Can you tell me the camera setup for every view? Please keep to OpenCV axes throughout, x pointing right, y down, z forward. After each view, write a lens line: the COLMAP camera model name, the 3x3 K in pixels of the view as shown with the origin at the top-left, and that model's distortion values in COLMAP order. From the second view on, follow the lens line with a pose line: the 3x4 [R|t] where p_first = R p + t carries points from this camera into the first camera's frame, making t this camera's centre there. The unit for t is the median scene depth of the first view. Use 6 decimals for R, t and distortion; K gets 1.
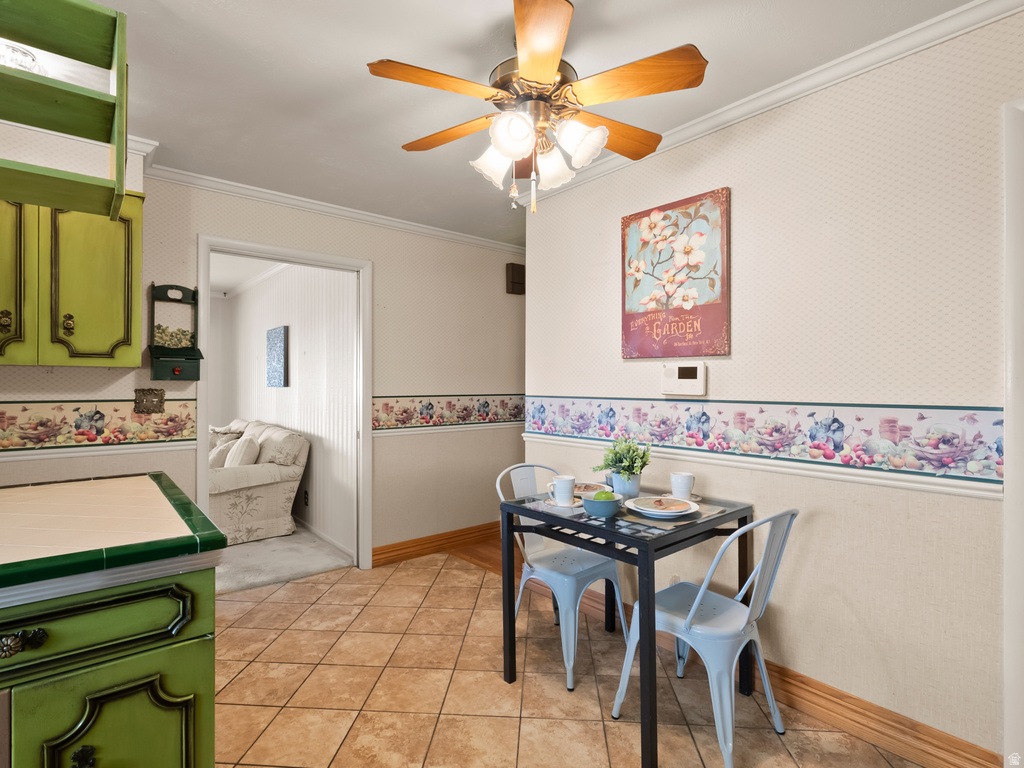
lens RADIAL K [[523.6, 0, 506.9], [0, 523.6, 384.2], [0, 0, 1]] dist [0.001917, -0.000640]
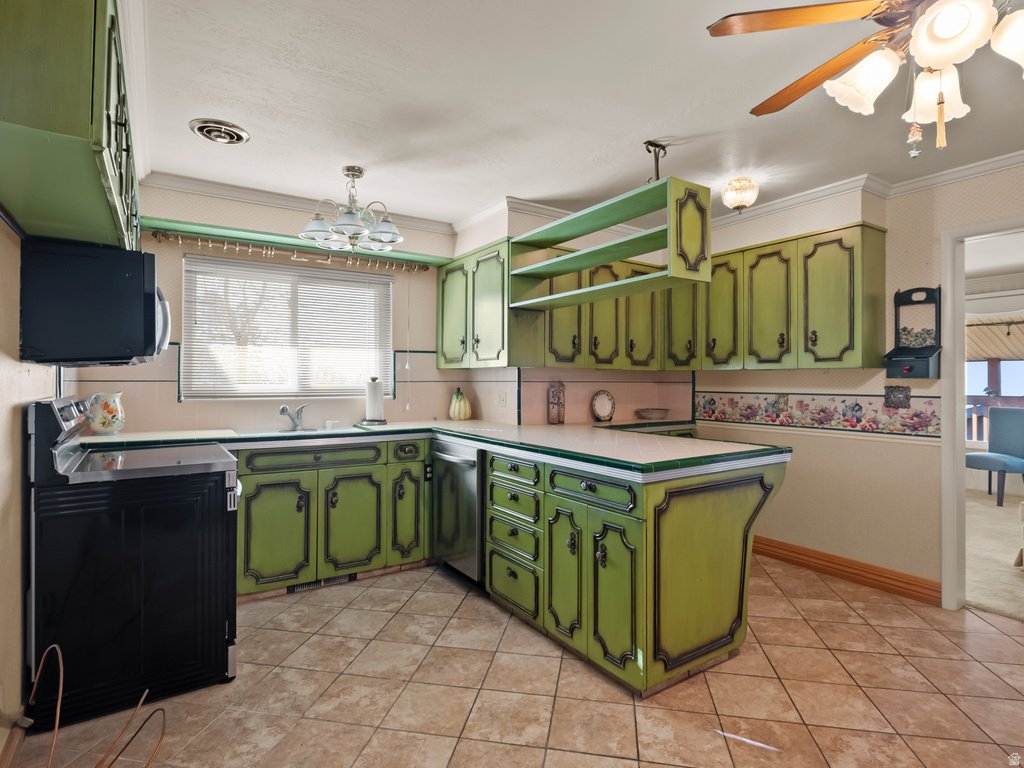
lens RADIAL K [[523.6, 0, 512.9], [0, 523.6, 380.8], [0, 0, 1]] dist [0.001917, -0.000640]
pose [[-0.093738, -0.006234, -0.995577, 0.508641], [-0.004102, 0.999974, -0.005875, 0.007888], [0.995588, 0.003533, -0.093761, 0.296752]]
